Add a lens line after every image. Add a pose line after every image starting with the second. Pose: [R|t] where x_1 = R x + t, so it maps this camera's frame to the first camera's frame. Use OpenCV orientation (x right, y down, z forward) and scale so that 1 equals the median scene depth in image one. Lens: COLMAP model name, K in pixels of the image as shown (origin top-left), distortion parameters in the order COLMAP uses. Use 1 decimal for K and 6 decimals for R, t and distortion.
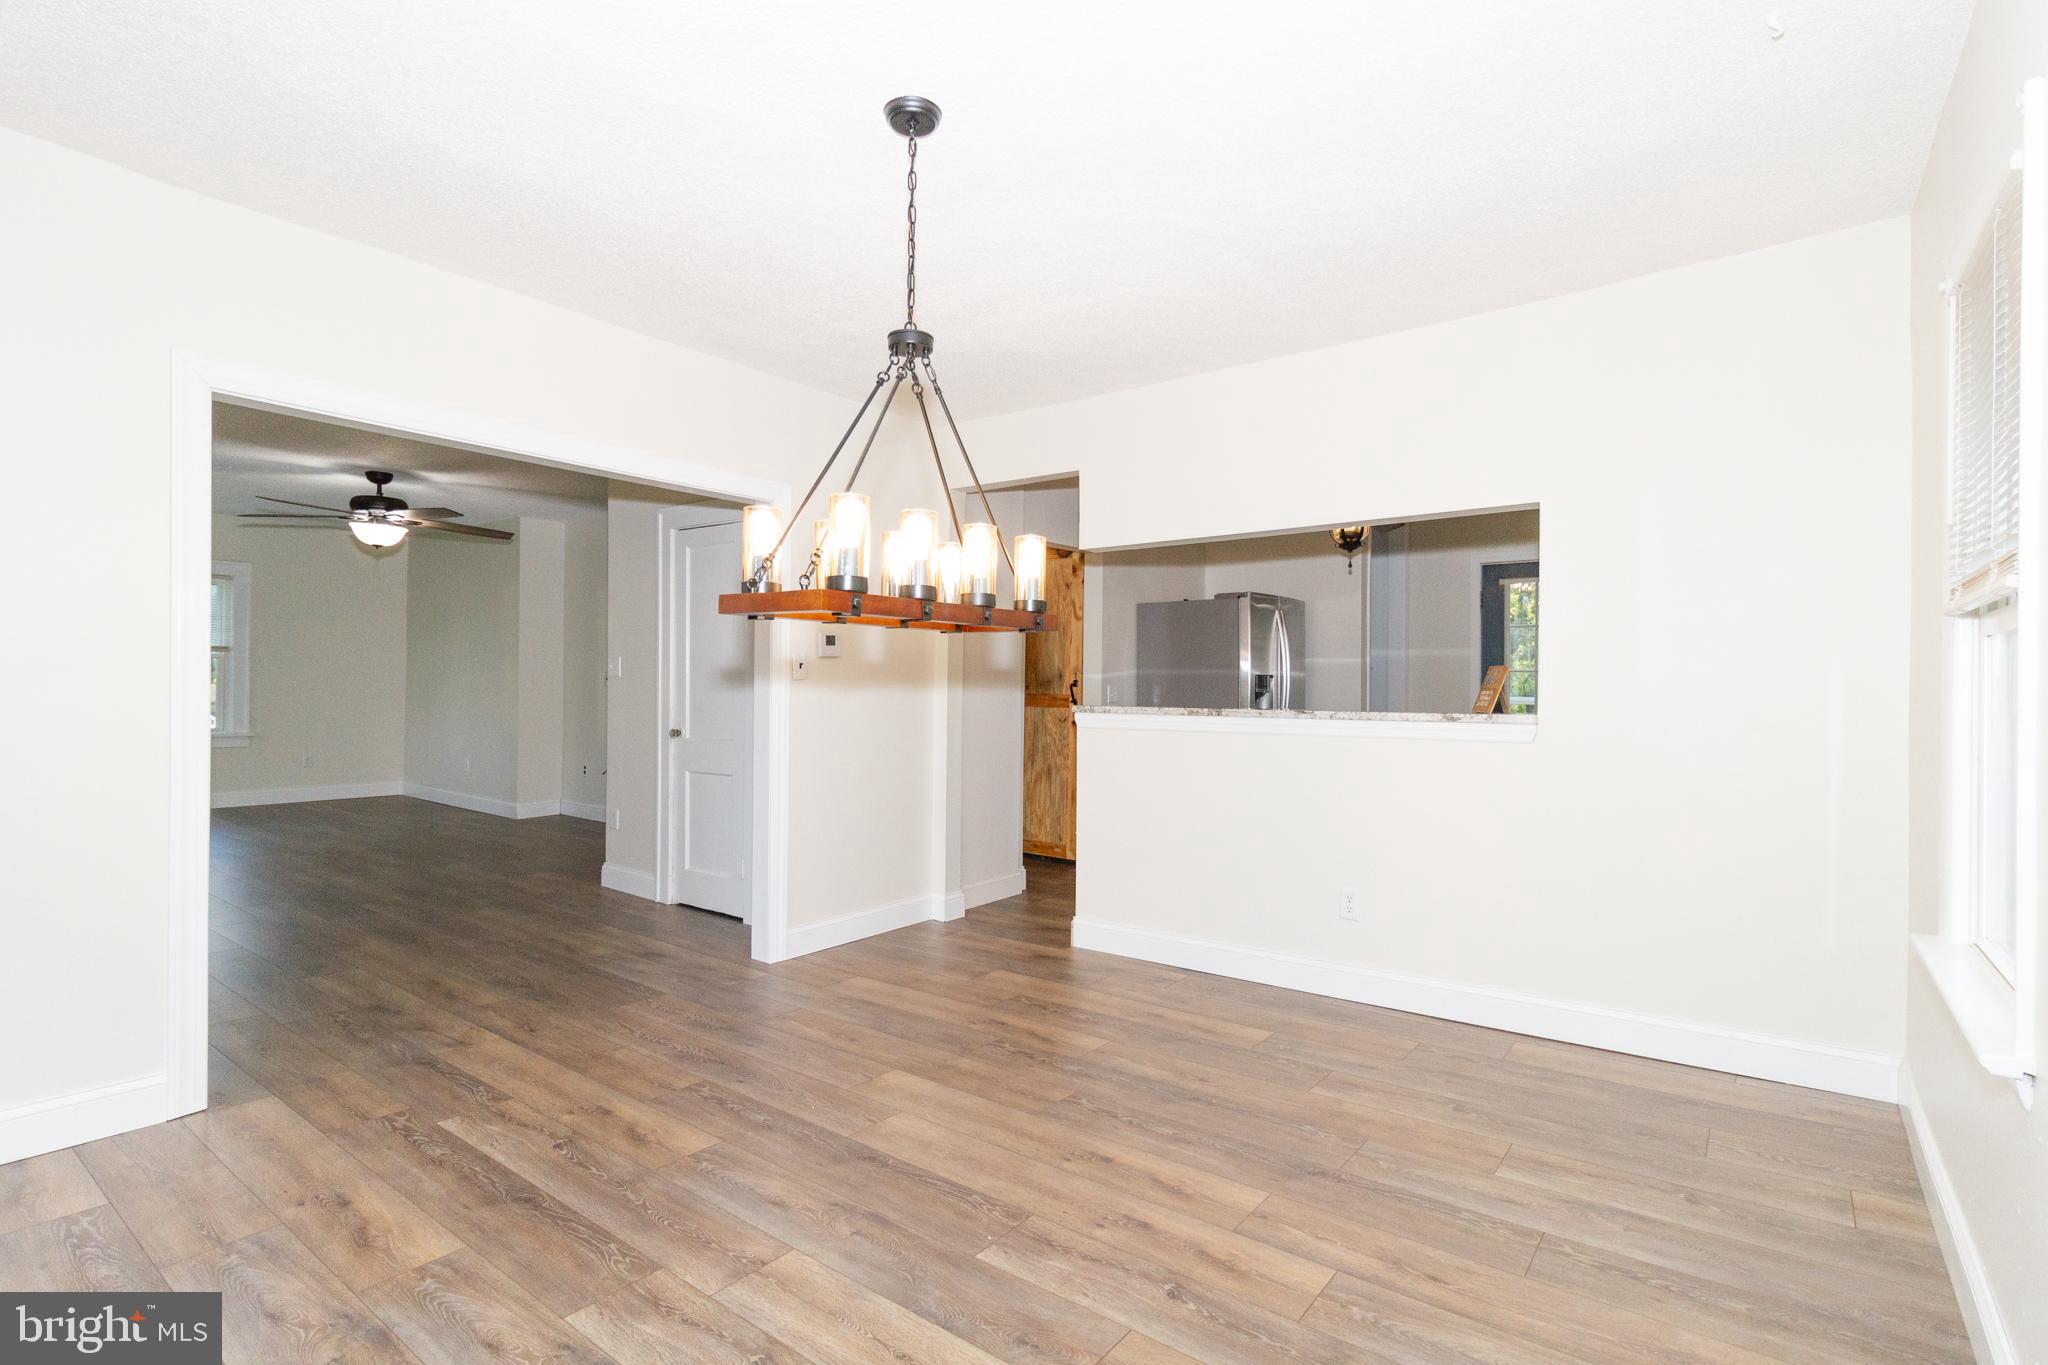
lens RADIAL K [[955.6, 0, 1024.0], [0, 955.6, 682.5], [0, 0, 1]] dist [0.002642, -0.001169]
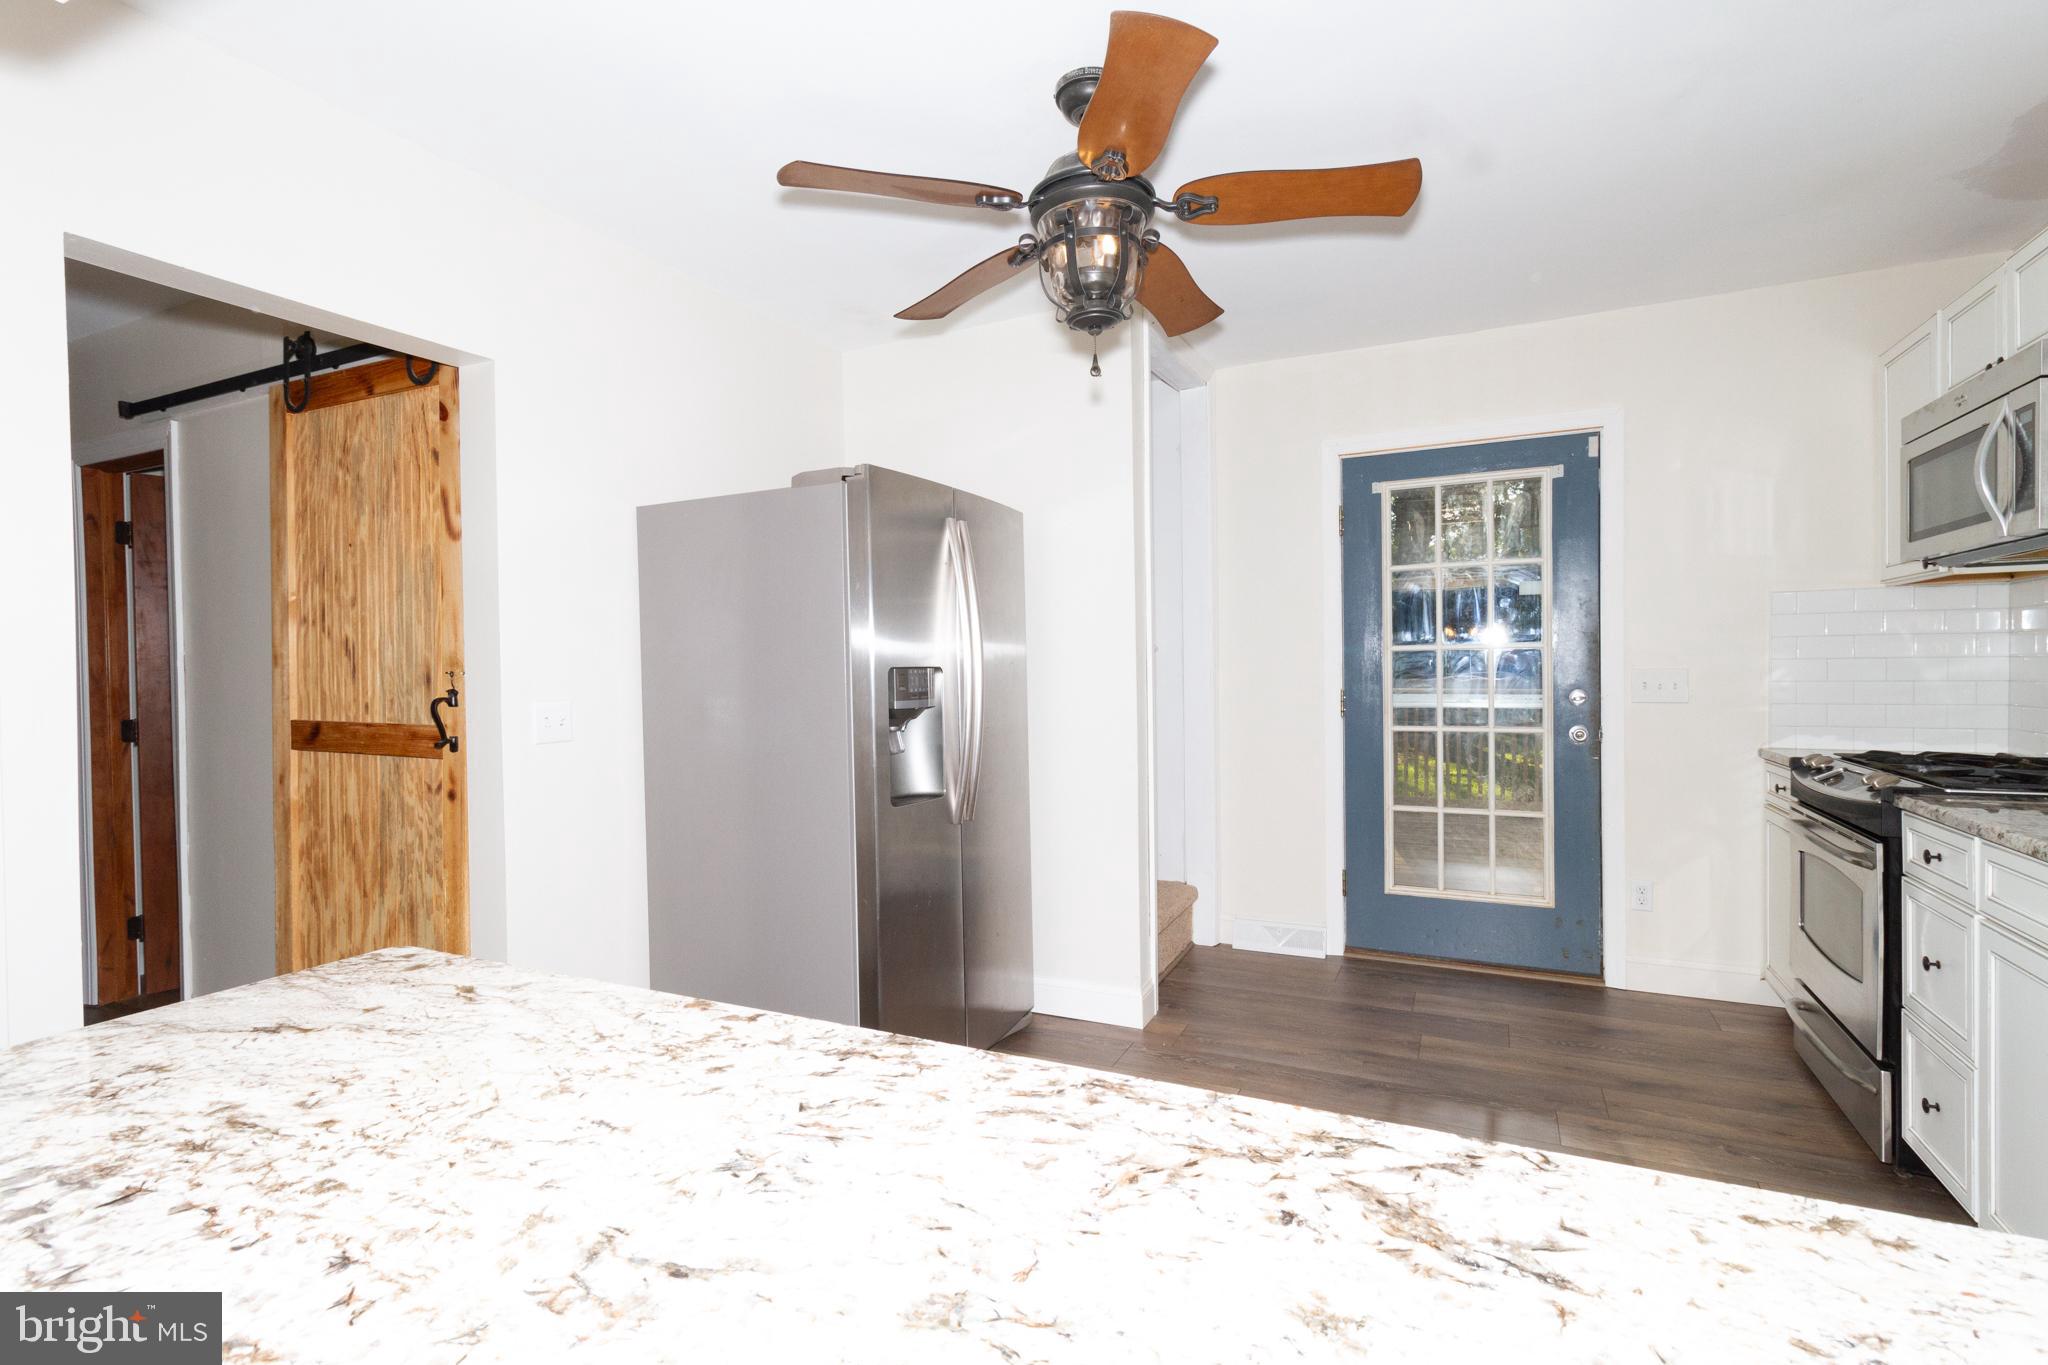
lens RADIAL K [[967.7, 0, 1024.0], [0, 967.7, 682.5], [0, 0, 1]] dist [0.003267, 0.000365]
pose [[0.978319, -0.023266, 0.205791, 0.520861], [0.019980, 0.999638, 0.018034, -0.020473], [-0.206136, -0.013531, 0.978430, 1.412471]]
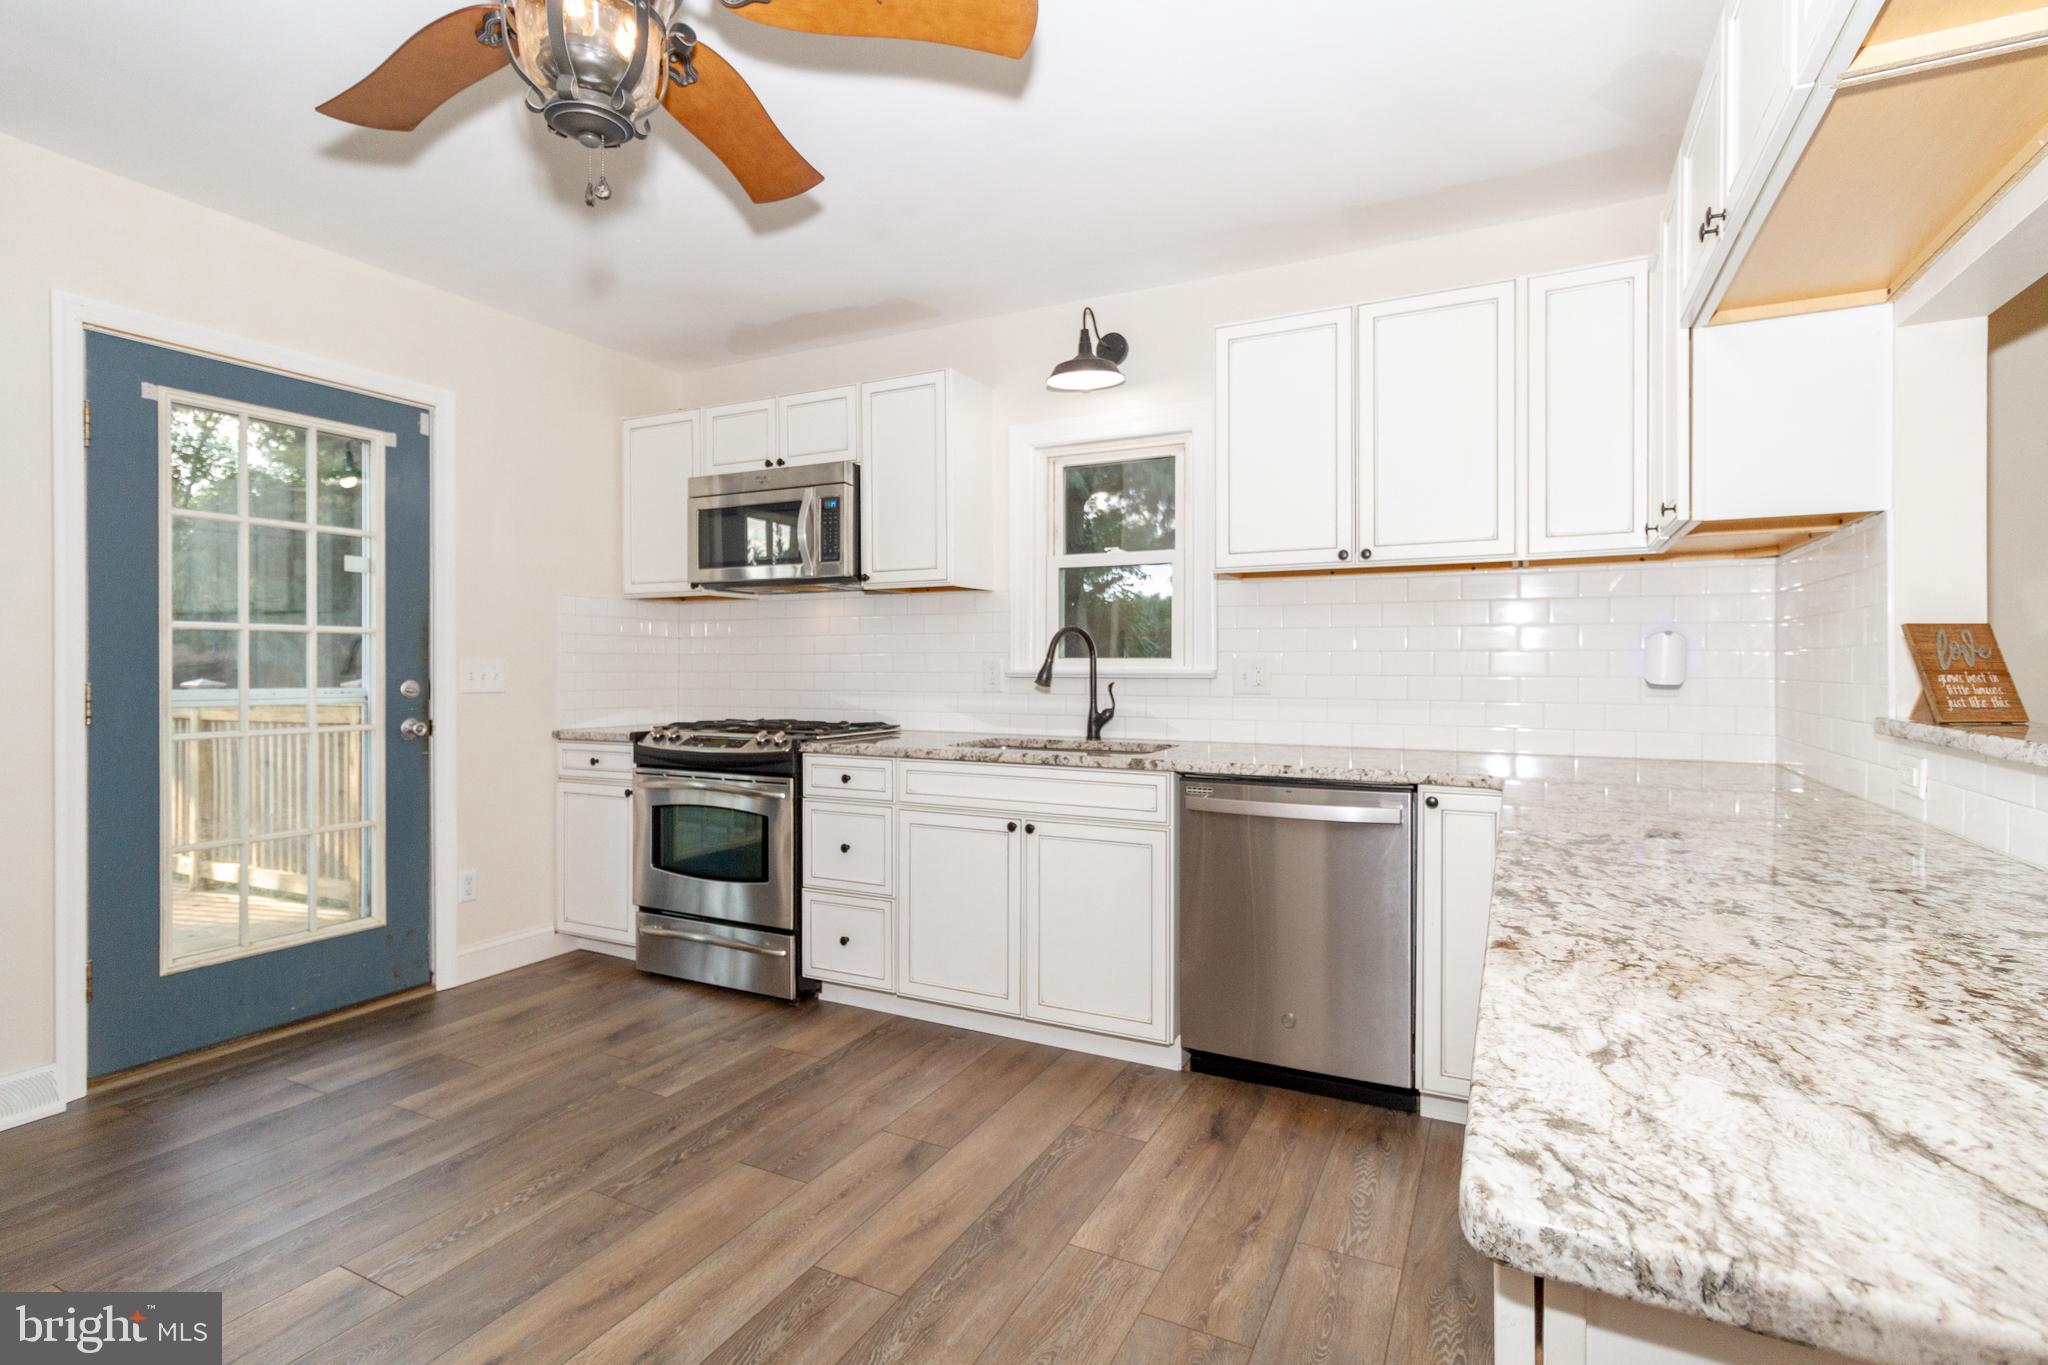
lens RADIAL K [[964.4, 0, 1050.2], [0, 964.4, 672.3], [0, 0, 1]] dist [0.000447, -0.000910]
pose [[-0.203190, -0.013726, 0.979043, 0.136334], [-0.001992, 0.999905, 0.013605, 0.002353], [-0.979137, 0.000814, -0.203198, 2.074593]]
